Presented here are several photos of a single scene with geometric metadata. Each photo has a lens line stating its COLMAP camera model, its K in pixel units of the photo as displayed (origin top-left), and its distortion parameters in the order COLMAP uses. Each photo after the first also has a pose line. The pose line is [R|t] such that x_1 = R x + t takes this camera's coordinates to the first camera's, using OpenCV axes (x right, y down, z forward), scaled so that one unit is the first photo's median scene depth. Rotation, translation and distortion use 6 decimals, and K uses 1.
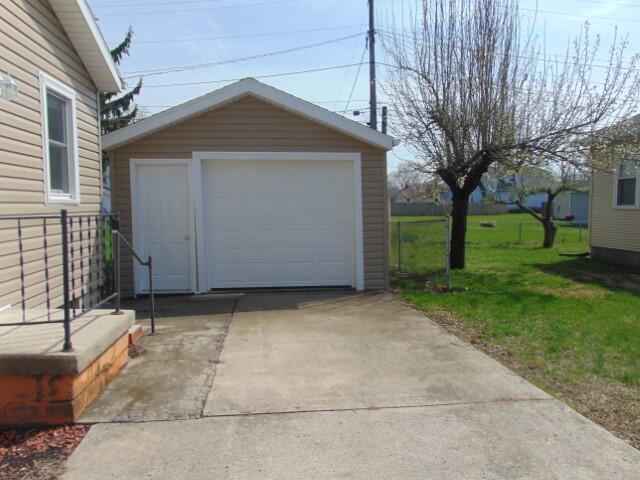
lens RADIAL K [[473.7, 0, 319.3], [0, 473.7, 233.4], [0, 0, 1]] dist [-0.000839, 0.000442]
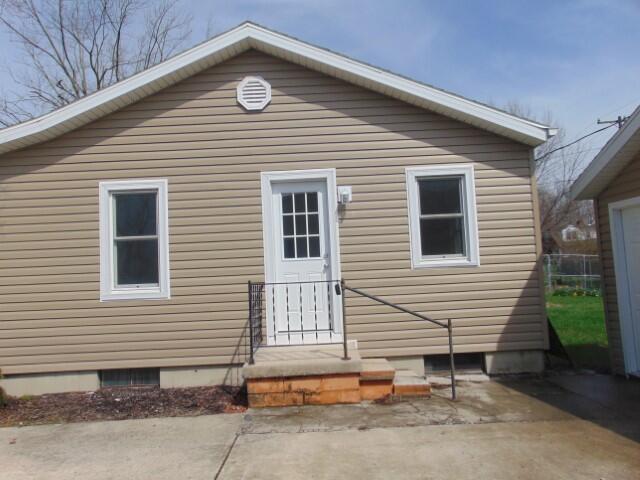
lens RADIAL K [[485.7, 0, 322.0], [0, 485.7, 239.6], [0, 0, 1]] dist [0.007272, 0.004327]
pose [[-0.117168, -0.067194, -0.990836, 0.635934], [-0.011898, 0.997732, -0.066254, -0.043584], [0.993041, 0.004026, -0.117702, 0.784635]]
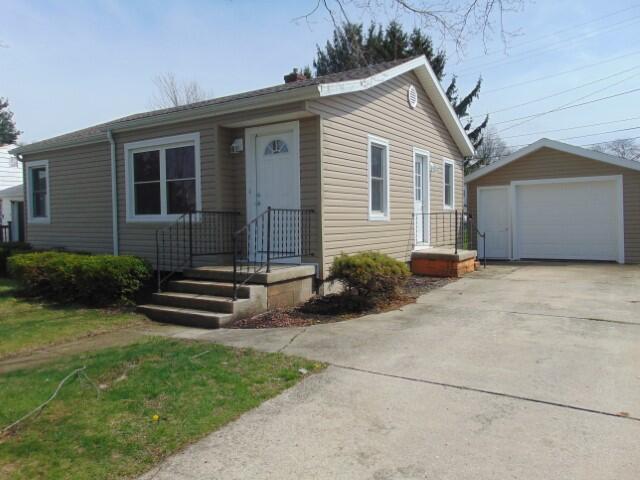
lens RADIAL K [[485.7, 0, 322.0], [0, 485.7, 239.6], [0, 0, 1]] dist [0.007272, 0.004327]
pose [[0.773454, 0.018214, -0.633591, 0.462293], [-0.028941, 0.999559, -0.006594, 0.108180], [0.633191, 0.023437, 0.773640, -1.157304]]
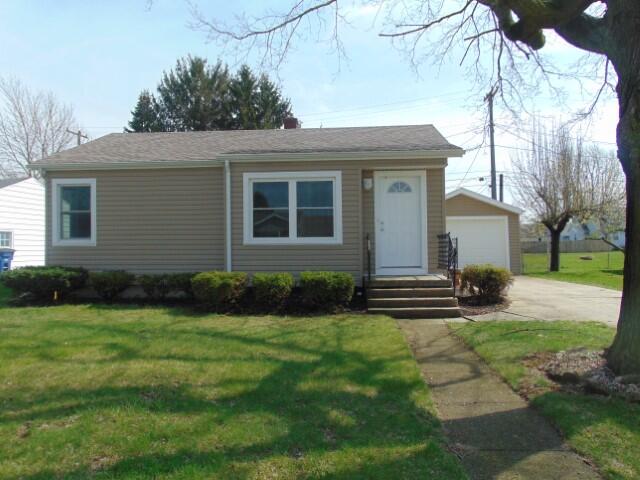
lens RADIAL K [[485.7, 0, 322.0], [0, 485.7, 239.6], [0, 0, 1]] dist [0.007272, 0.004327]
pose [[0.984093, -0.008221, -0.177464, -0.523089], [-0.005101, 0.997210, -0.074478, 0.174891], [0.177581, 0.074199, 0.981305, -2.037153]]
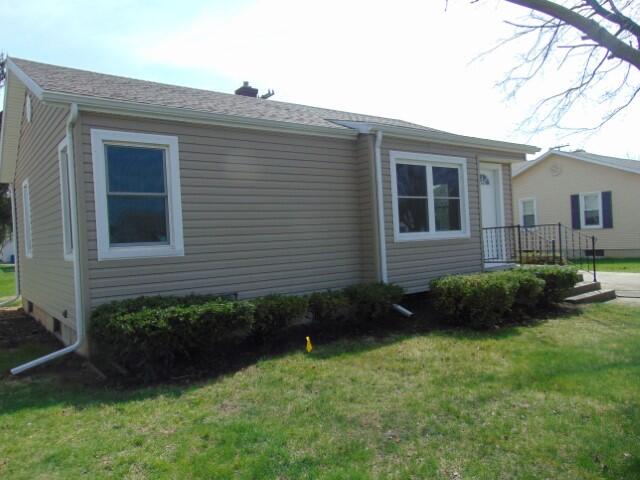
lens RADIAL K [[488.8, 0, 341.8], [0, 488.8, 241.1], [0, 0, 1]] dist [0.003083, 0.000887]
pose [[0.836270, -0.047261, 0.546278, -2.069703], [0.092393, 0.994179, -0.055428, 0.120959], [-0.540478, 0.096825, 0.835768, -1.407244]]
